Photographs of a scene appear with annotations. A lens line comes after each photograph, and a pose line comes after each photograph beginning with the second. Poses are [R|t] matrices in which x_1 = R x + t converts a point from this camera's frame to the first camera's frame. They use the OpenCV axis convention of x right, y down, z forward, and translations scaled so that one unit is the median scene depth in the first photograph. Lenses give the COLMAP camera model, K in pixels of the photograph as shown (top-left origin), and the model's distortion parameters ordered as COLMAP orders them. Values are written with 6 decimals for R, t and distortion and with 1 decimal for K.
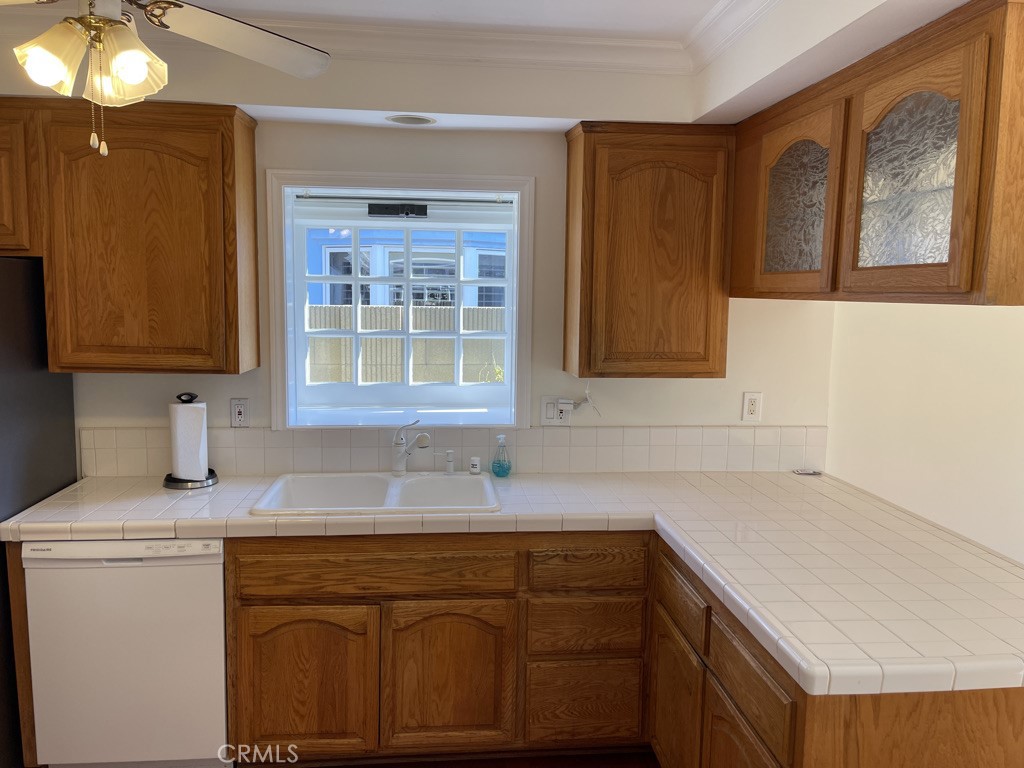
lens RADIAL K [[773.4, 0, 499.4], [0, 773.4, 386.8], [0, 0, 1]] dist [0.070413, -0.095706]
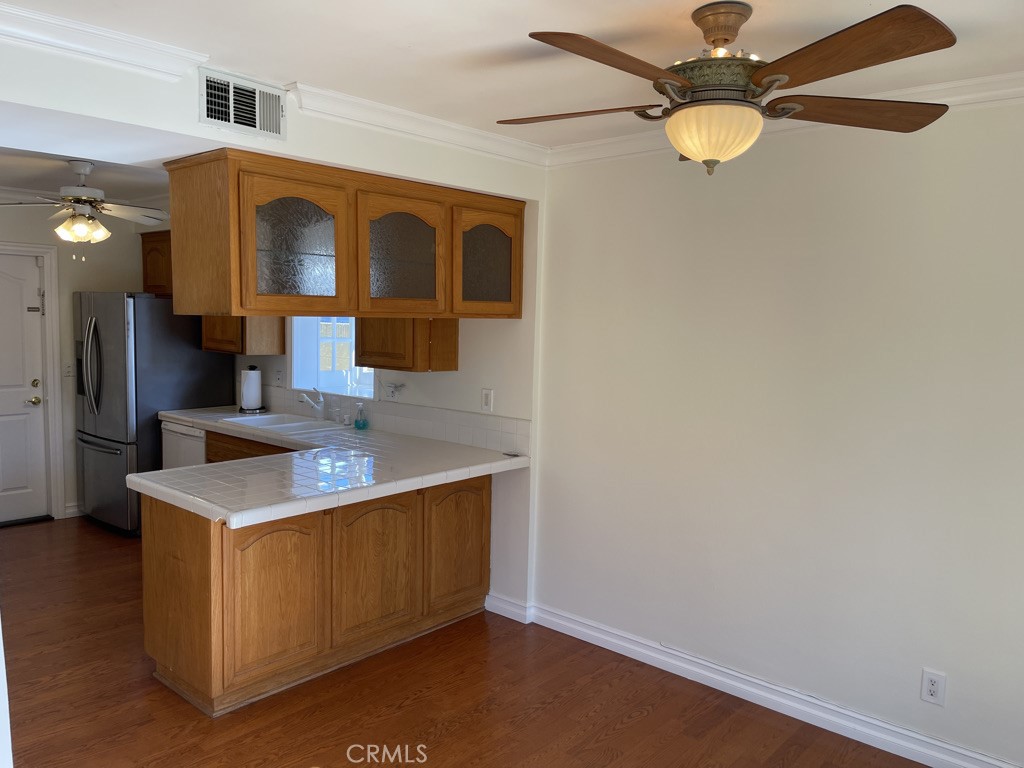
lens RADIAL K [[773.4, 0, 509.9], [0, 773.4, 390.5], [0, 0, 1]] dist [0.070413, -0.095706]
pose [[0.681012, 0.067968, -0.729111, 1.647991], [-0.097943, 0.995191, 0.001290, 0.005265], [0.725693, 0.070532, 0.684394, 0.147353]]
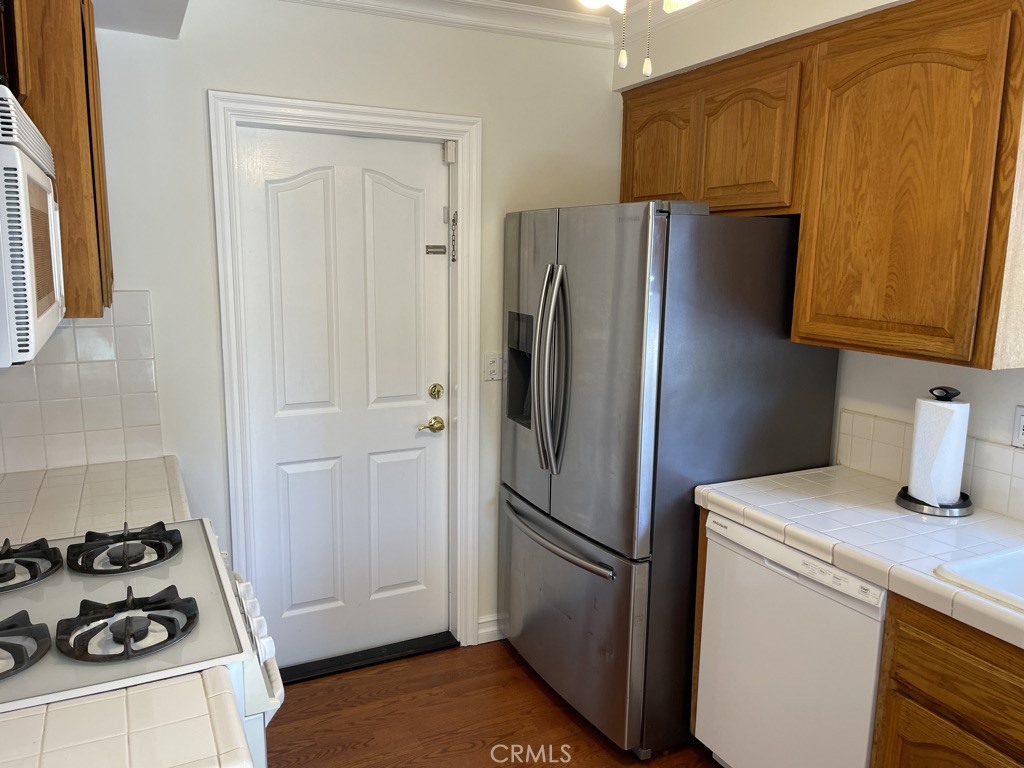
lens RADIAL K [[773.4, 0, 504.4], [0, 773.4, 385.5], [0, 0, 1]] dist [0.070413, -0.095706]
pose [[0.347906, 0.145492, -0.926171, 0.162390], [-0.117027, 0.986898, 0.111071, -0.030806], [0.930197, 0.069745, 0.360375, 0.376616]]
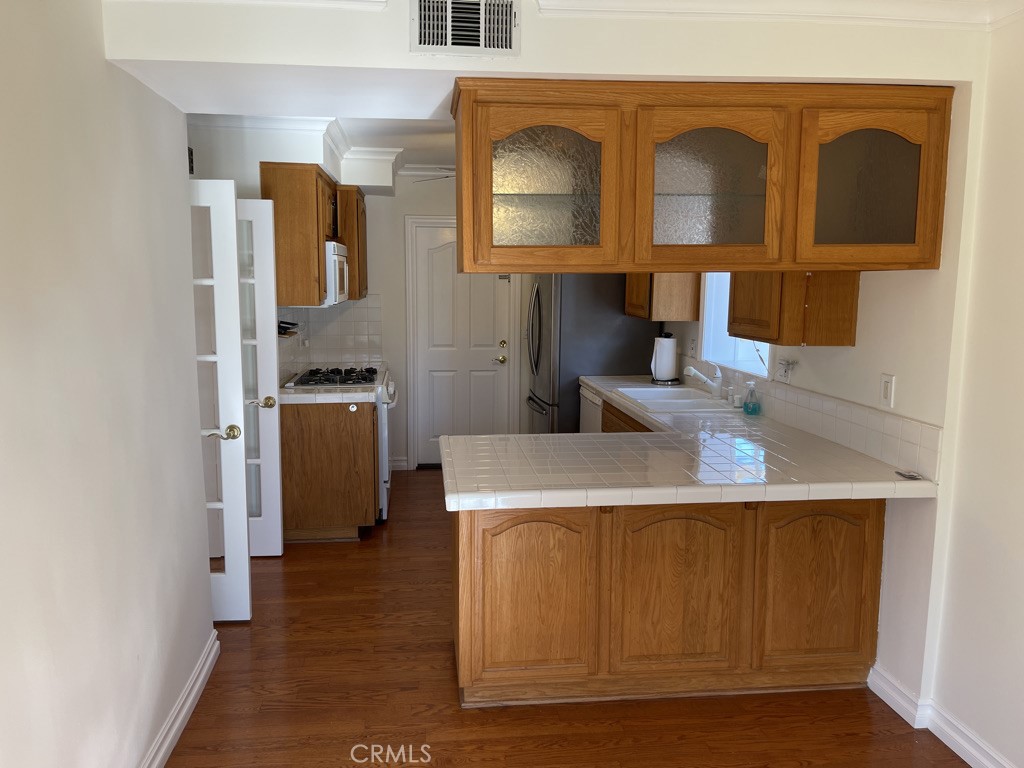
lens RADIAL K [[773.4, 0, 499.2], [0, 773.4, 380.7], [0, 0, 1]] dist [0.070413, -0.095706]
pose [[0.009498, 0.115190, -0.993298, 1.545351], [-0.123279, 0.985900, 0.113154, -0.041677], [0.992327, 0.121378, 0.023564, 0.653563]]
